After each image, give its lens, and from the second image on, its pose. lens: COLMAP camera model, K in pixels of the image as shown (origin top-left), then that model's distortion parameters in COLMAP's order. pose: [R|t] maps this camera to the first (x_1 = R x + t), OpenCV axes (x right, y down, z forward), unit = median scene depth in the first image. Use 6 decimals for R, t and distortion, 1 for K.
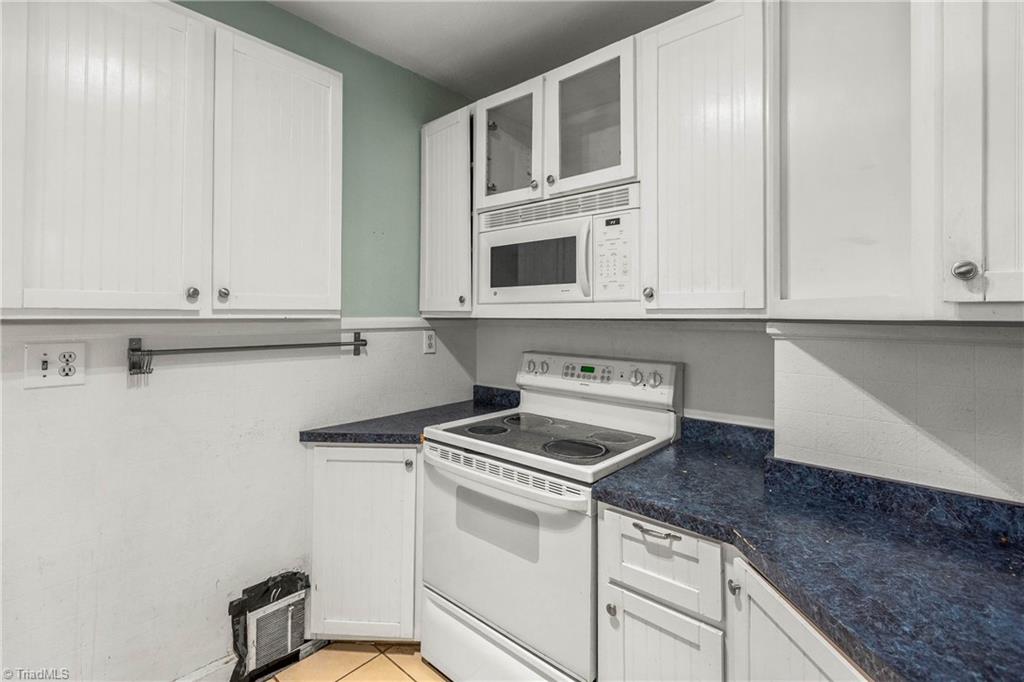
lens RADIAL K [[464.0, 0, 500.5], [0, 464.0, 308.5], [0, 0, 1]] dist [0.002084, -0.000956]
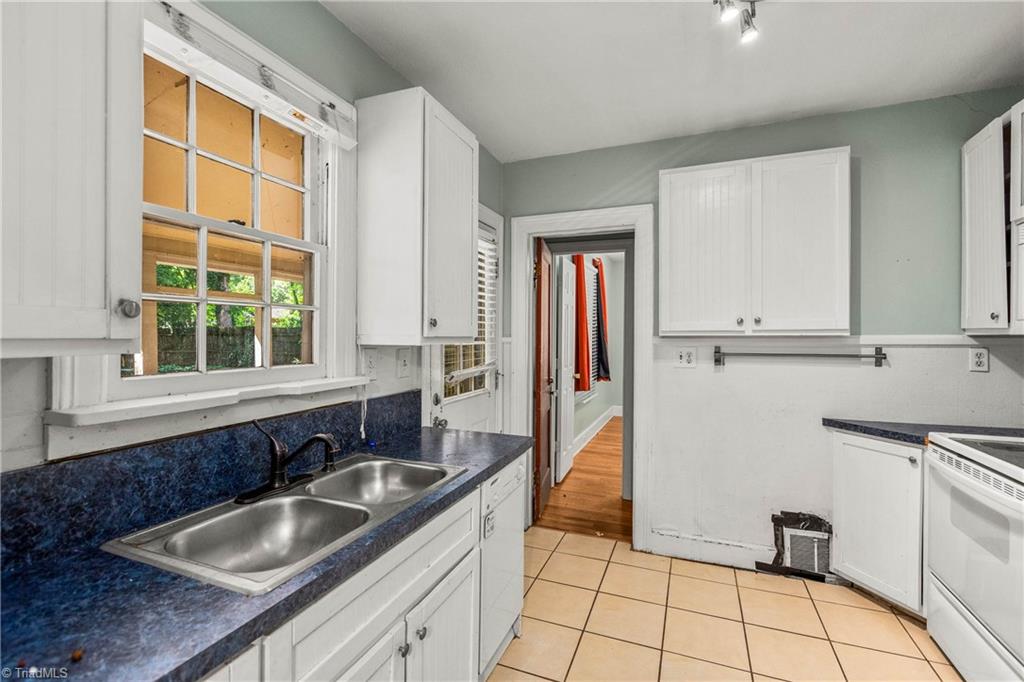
lens RADIAL K [[464.0, 0, 510.4], [0, 464.0, 333.1], [0, 0, 1]] dist [0.002084, -0.000956]
pose [[0.338846, -0.006907, -0.940816, 0.556366], [0.016946, 0.999856, -0.001237, 0.000024], [0.940689, -0.015524, 0.338914, -0.337687]]
